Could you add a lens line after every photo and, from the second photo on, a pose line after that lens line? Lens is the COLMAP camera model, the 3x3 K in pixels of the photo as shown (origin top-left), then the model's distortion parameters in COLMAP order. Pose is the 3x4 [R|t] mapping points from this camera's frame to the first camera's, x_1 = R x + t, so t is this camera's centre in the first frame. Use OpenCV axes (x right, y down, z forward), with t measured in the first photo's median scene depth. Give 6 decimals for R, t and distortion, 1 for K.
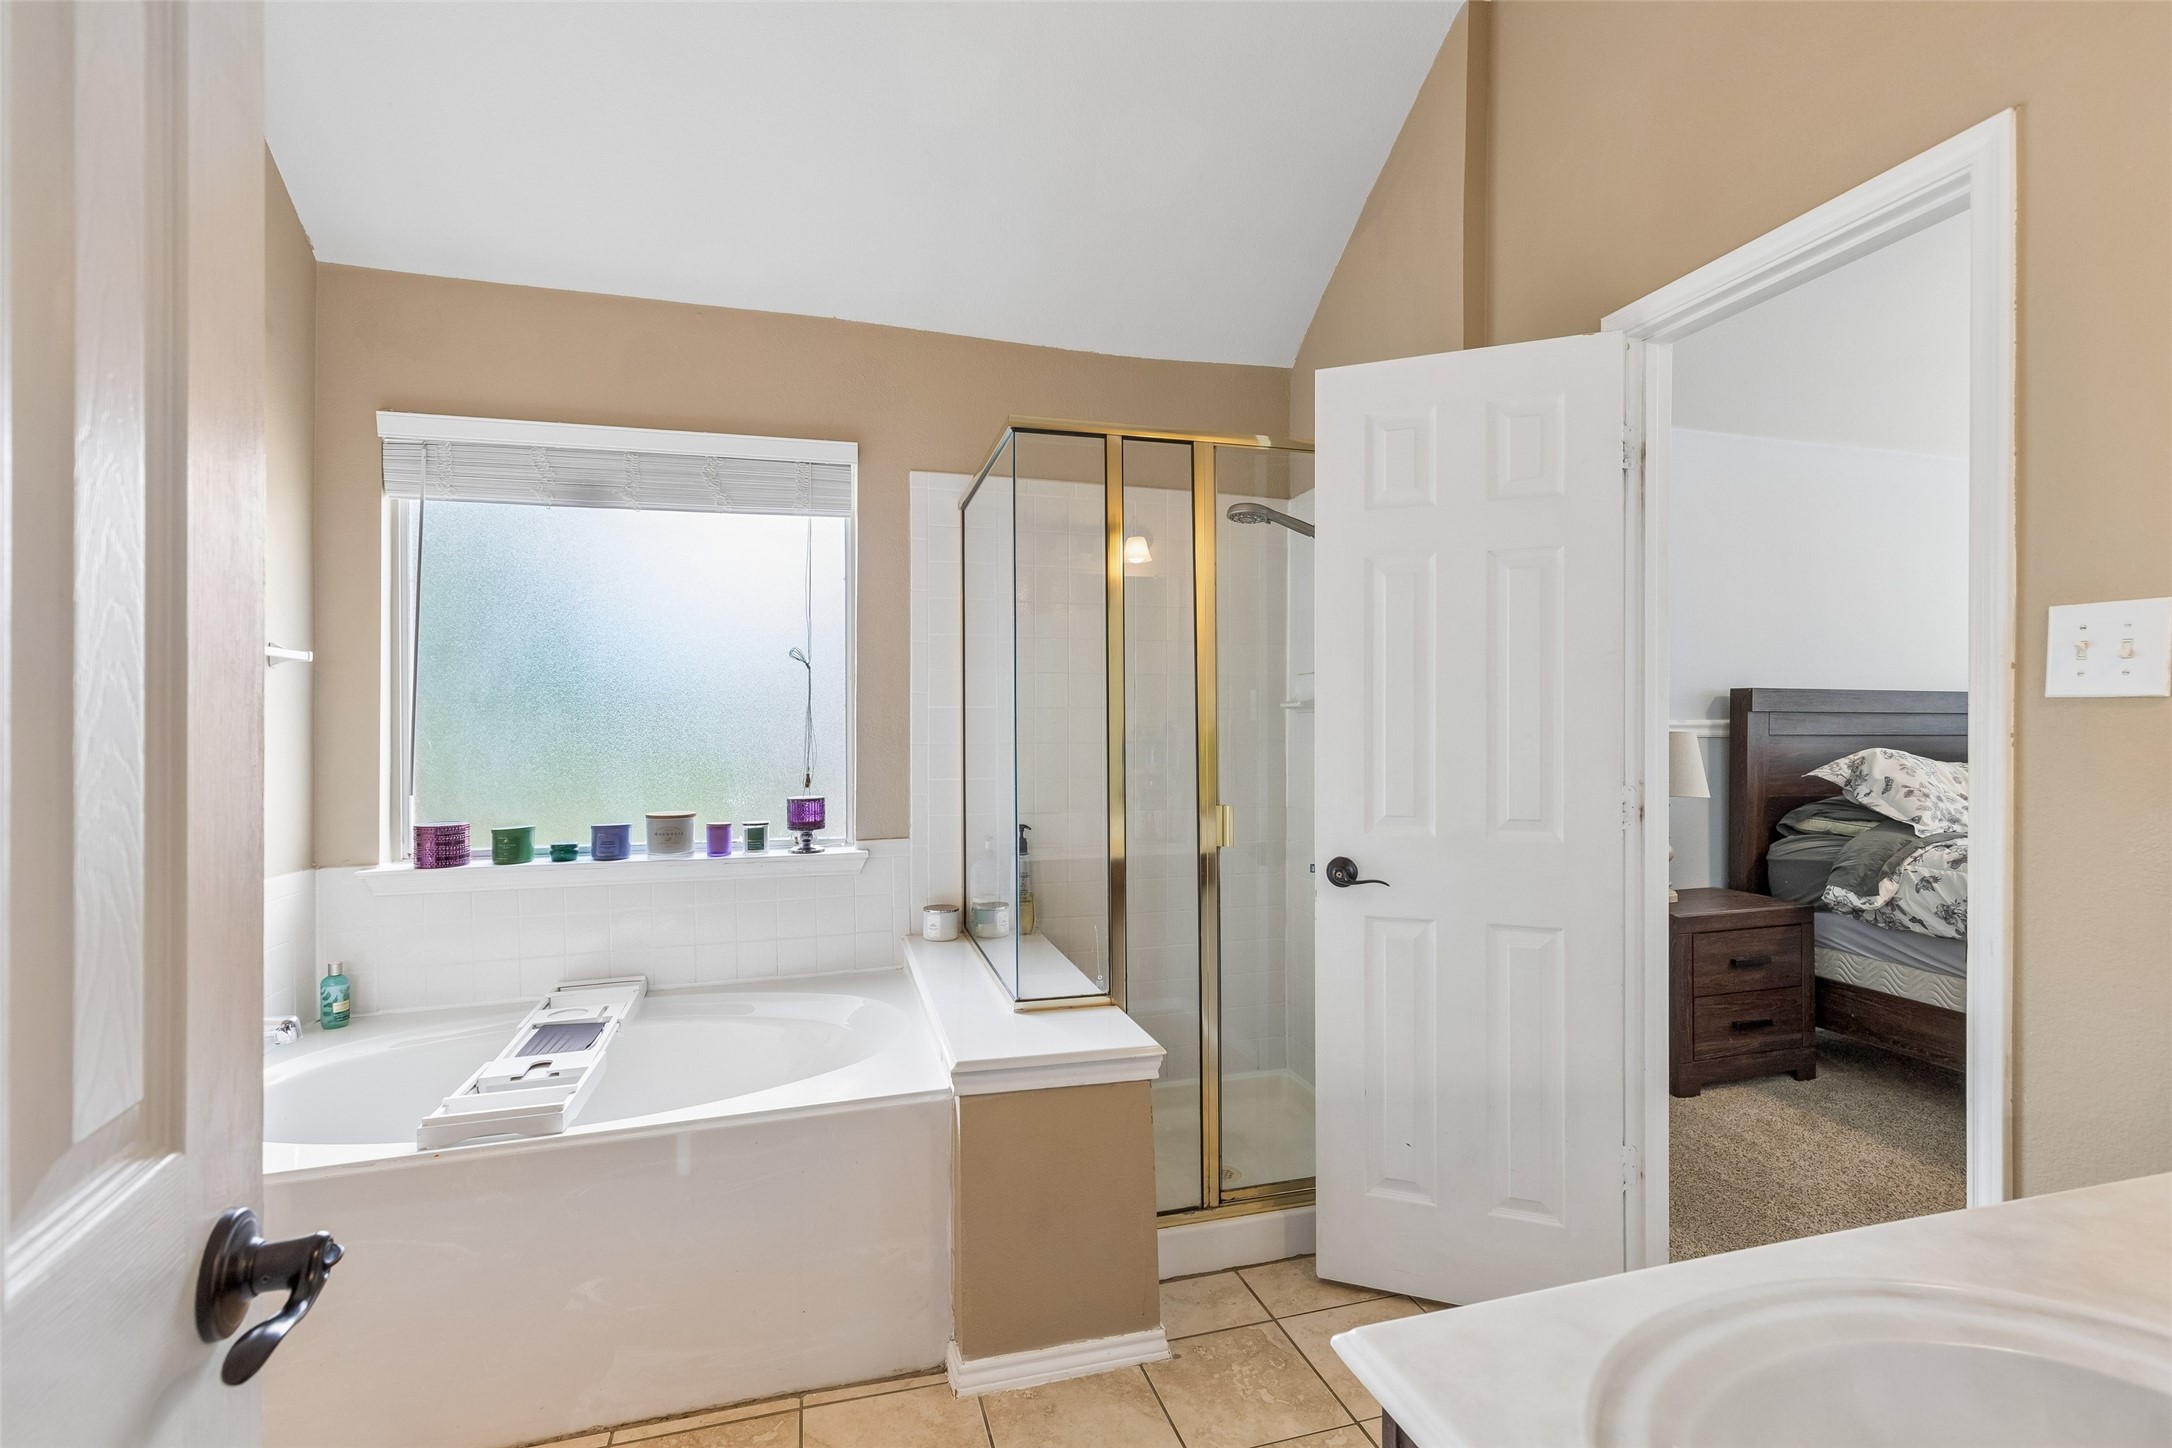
lens RADIAL K [[970.5, 0, 1091.0], [0, 970.5, 725.2], [0, 0, 1]] dist [0.002726, -0.000052]
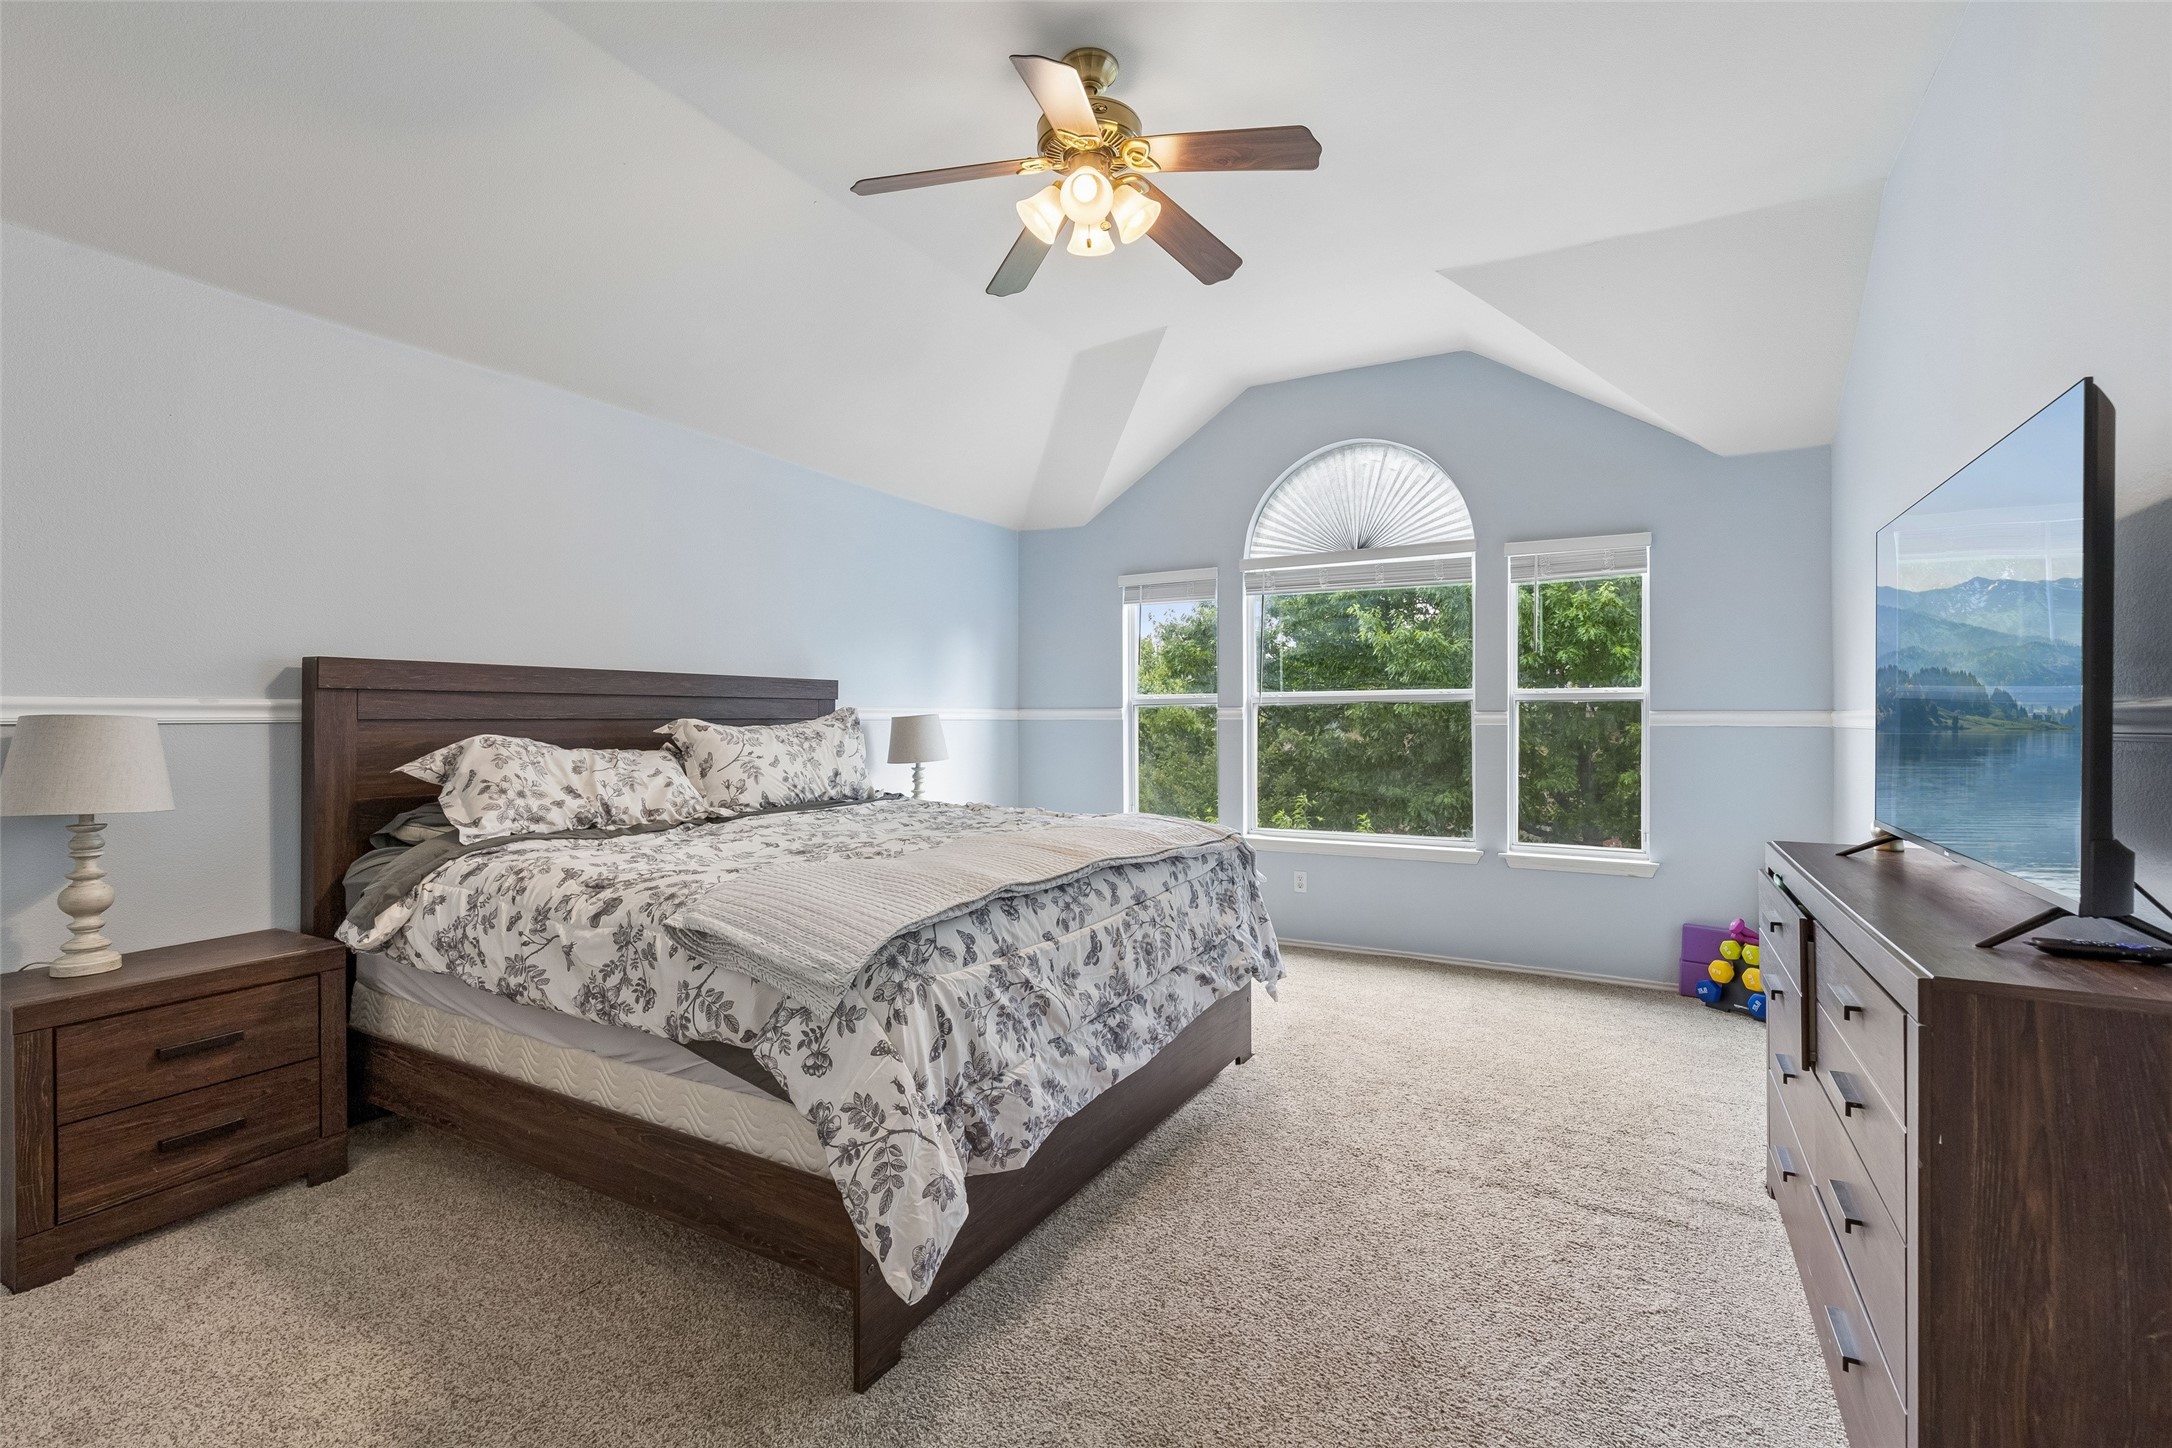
lens RADIAL K [[970.5, 0, 1091.0], [0, 970.5, 725.2], [0, 0, 1]] dist [0.002726, -0.000052]
pose [[0.706102, -0.008952, 0.708054, 0.627622], [-0.000208, 0.999917, 0.012850, 0.004867], [-0.708110, -0.009221, 0.706042, 0.058848]]
